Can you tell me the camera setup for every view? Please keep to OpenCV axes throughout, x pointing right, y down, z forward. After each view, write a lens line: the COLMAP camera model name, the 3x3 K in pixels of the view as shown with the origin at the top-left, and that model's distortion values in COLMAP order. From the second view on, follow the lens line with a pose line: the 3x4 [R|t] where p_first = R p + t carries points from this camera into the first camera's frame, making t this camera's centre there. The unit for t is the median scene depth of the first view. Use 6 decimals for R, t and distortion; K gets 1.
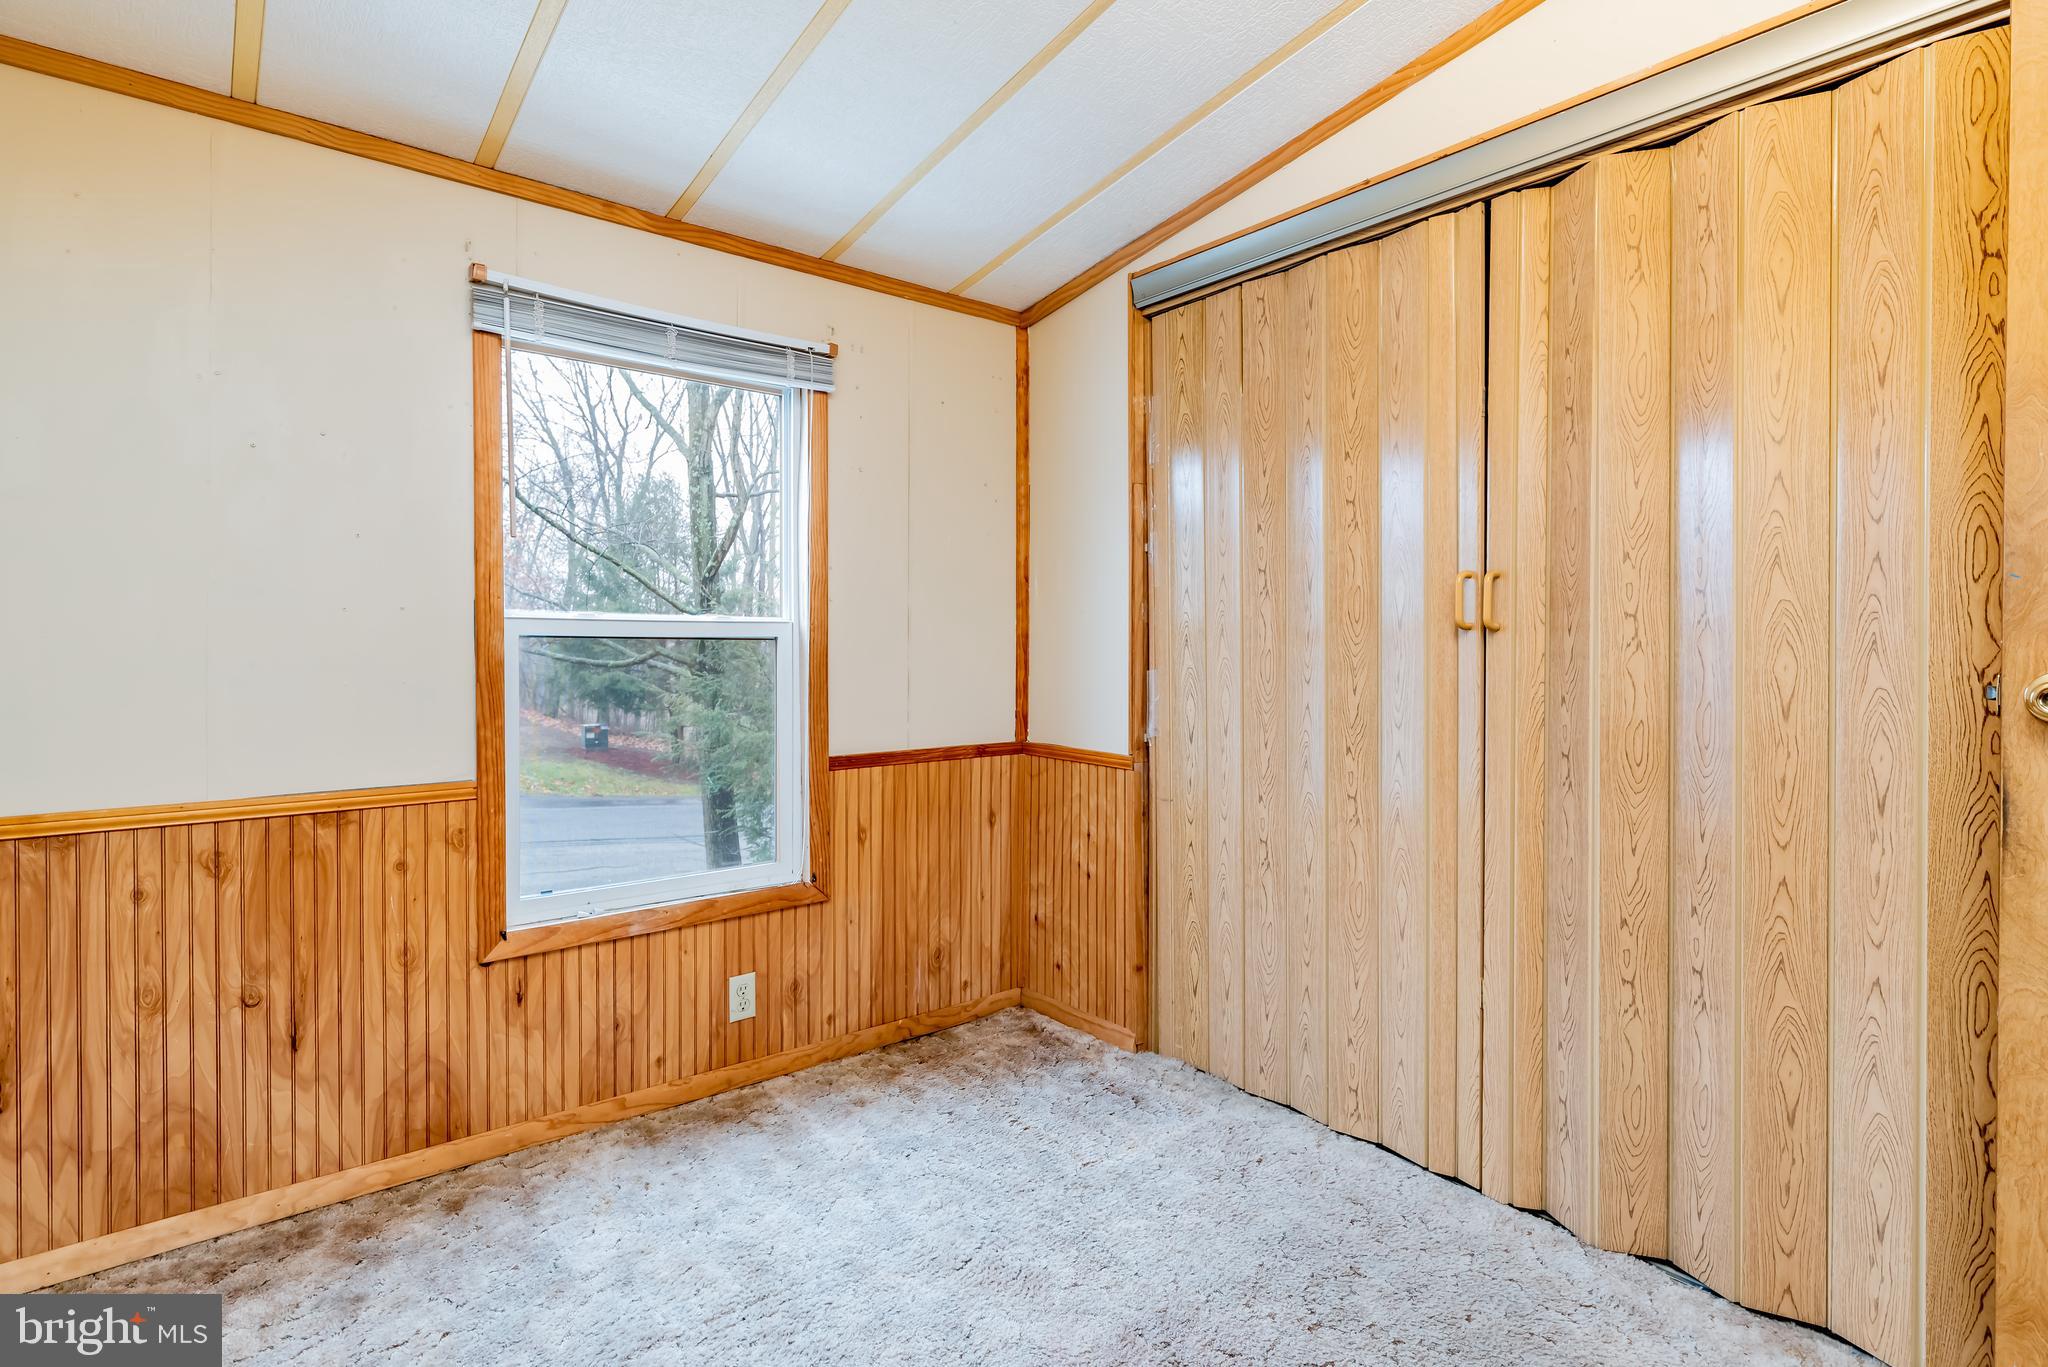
lens RADIAL K [[1008.2, 0, 1052.7], [0, 1008.2, 645.7], [0, 0, 1]] dist [-0.001576, -0.000789]
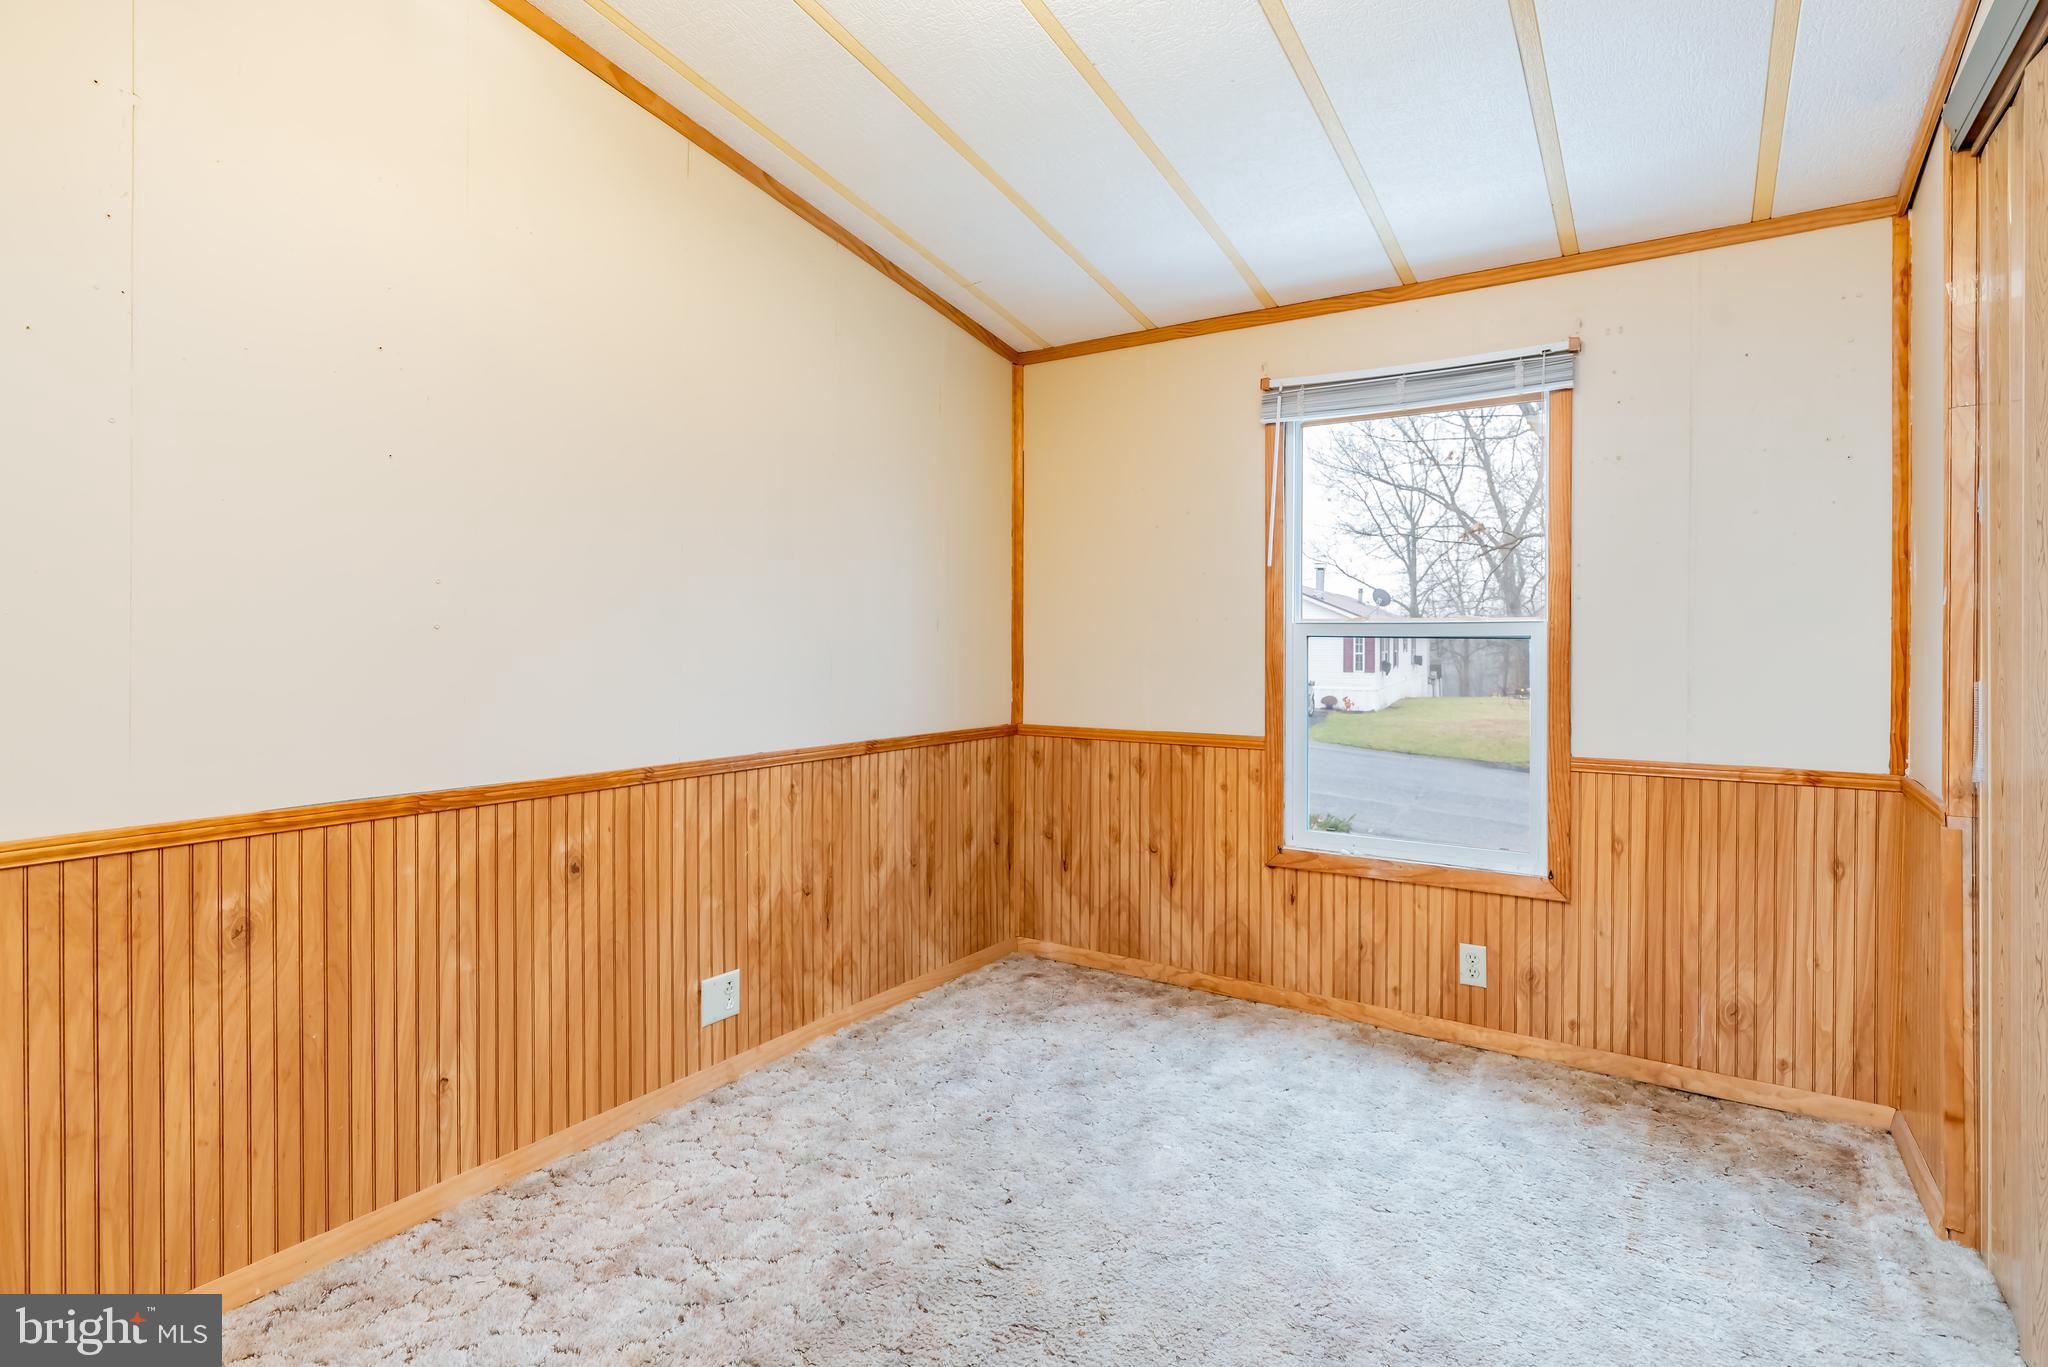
lens RADIAL K [[1008.2, 0, 1062.5], [0, 1008.2, 648.1], [0, 0, 1]] dist [-0.001576, -0.000789]
pose [[0.313680, 0.003927, -0.949521, 0.634281], [-0.007523, 0.999970, 0.001651, 0.006402], [0.949499, 0.006625, 0.313700, 0.248710]]
